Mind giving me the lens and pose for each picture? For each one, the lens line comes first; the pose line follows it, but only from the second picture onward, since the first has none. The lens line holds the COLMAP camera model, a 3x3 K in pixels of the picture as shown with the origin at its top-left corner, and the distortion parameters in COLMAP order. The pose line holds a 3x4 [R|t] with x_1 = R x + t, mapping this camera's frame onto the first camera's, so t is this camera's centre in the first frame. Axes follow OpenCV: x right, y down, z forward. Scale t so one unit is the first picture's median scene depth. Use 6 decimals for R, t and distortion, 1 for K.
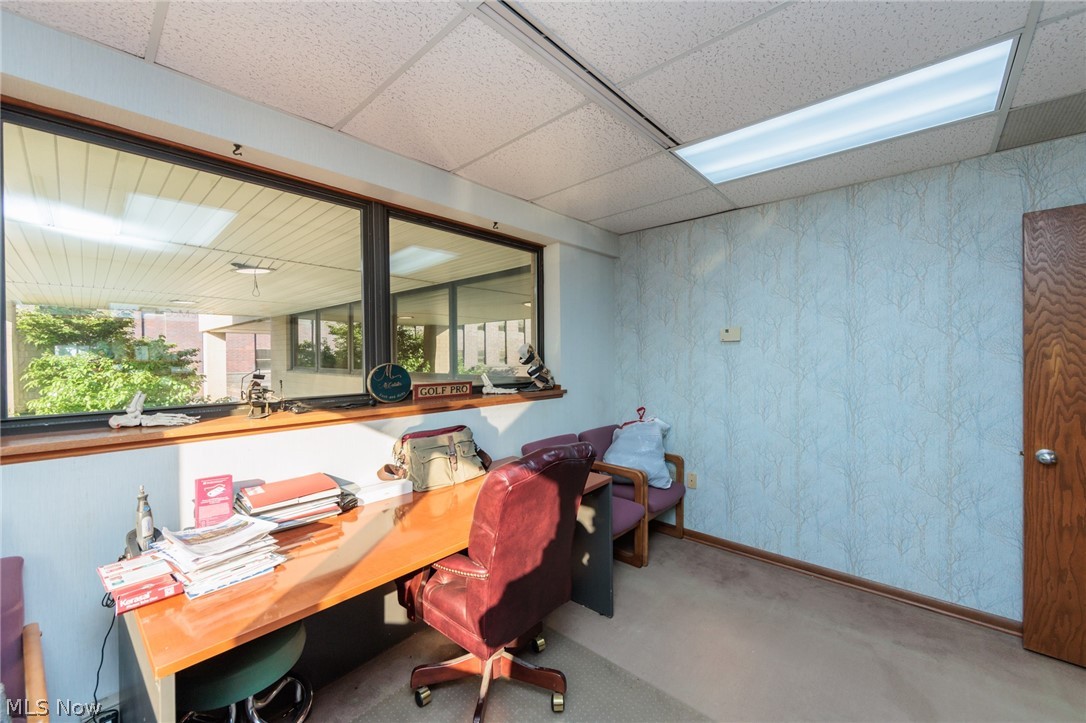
lens RADIAL K [[425.8, 0, 547.8], [0, 425.8, 358.9], [0, 0, 1]] dist [-0.006774, -0.000119]
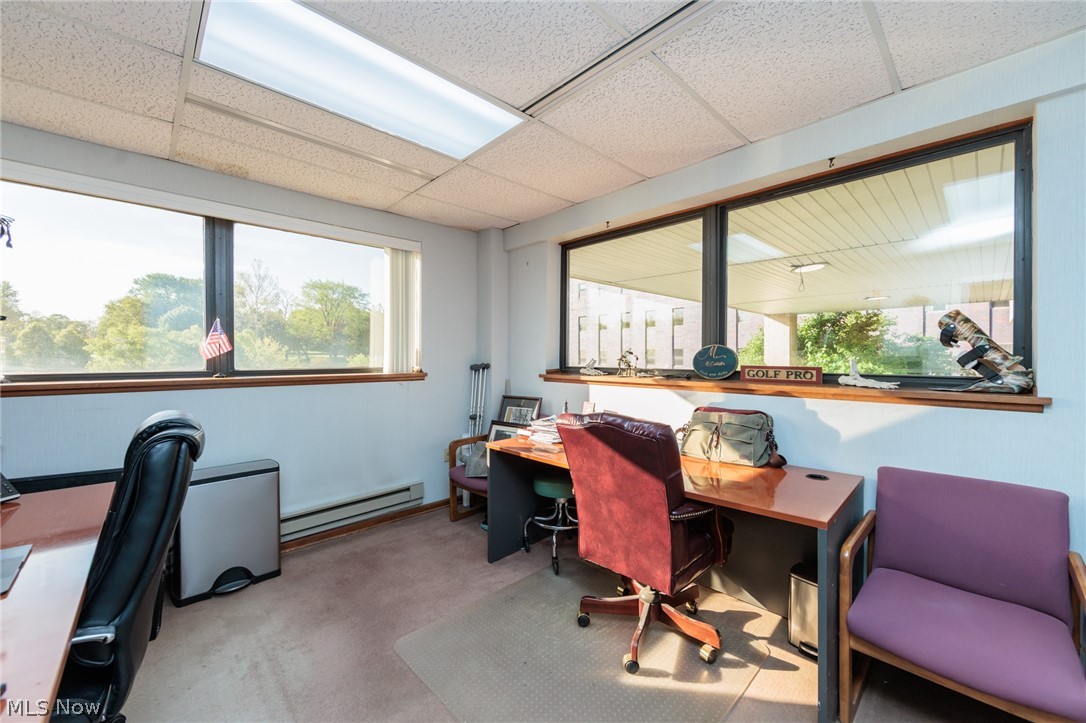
lens RADIAL K [[425.8, 0, 539.4], [0, 425.8, 359.0], [0, 0, 1]] dist [-0.006774, -0.000119]
pose [[-0.090114, 0.014271, -0.995829, 0.726548], [-0.009015, 0.999845, 0.015144, 0.032374], [0.995891, 0.010342, -0.089971, 0.588199]]
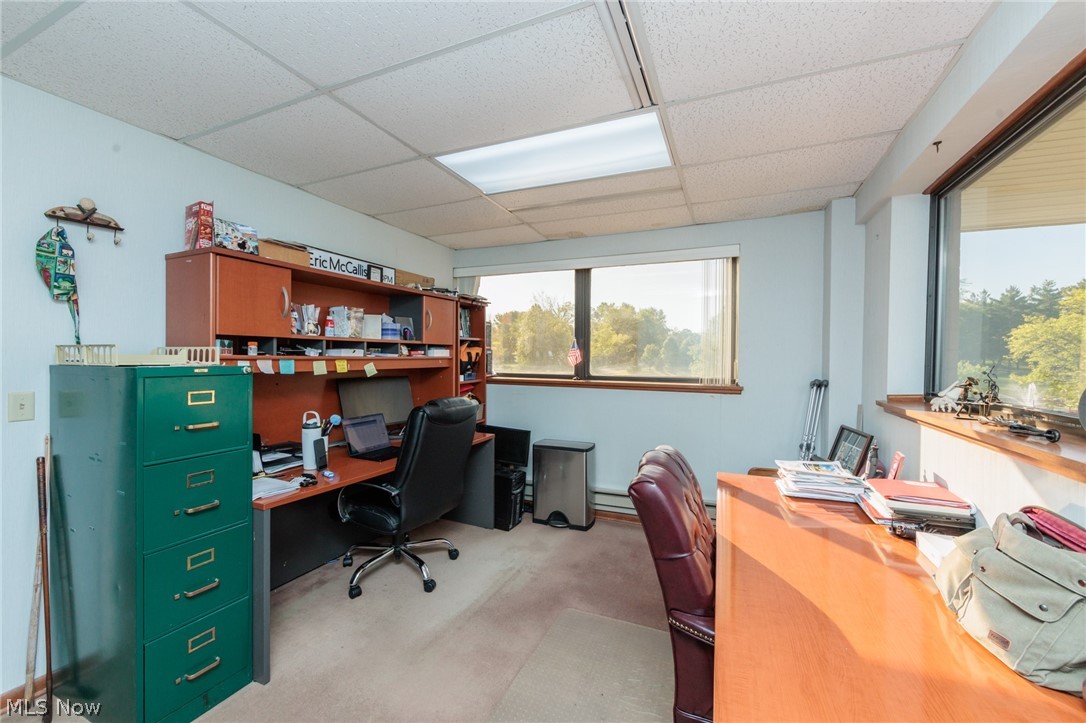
lens RADIAL K [[425.8, 0, 534.3], [0, 425.8, 359.1], [0, 0, 1]] dist [-0.006774, -0.000119]
pose [[-0.955898, -0.000422, -0.293700, 0.339695], [-0.005583, 0.999844, 0.016733, 0.002860], [0.293647, 0.017635, -0.955751, 1.108653]]
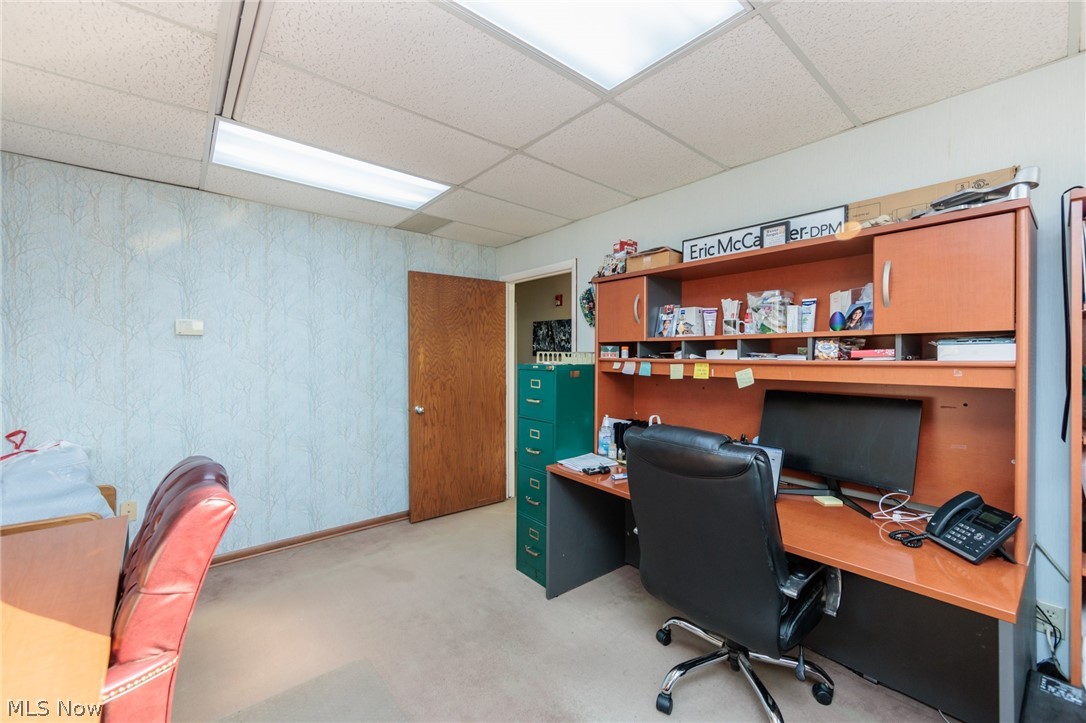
lens RADIAL K [[425.8, 0, 548.4], [0, 425.8, 358.8], [0, 0, 1]] dist [-0.006774, -0.000119]
pose [[0.127618, -0.003217, 0.991818, -0.408762], [0.005828, 0.999980, 0.002494, 0.011145], [-0.991806, 0.005462, 0.127634, 0.170864]]
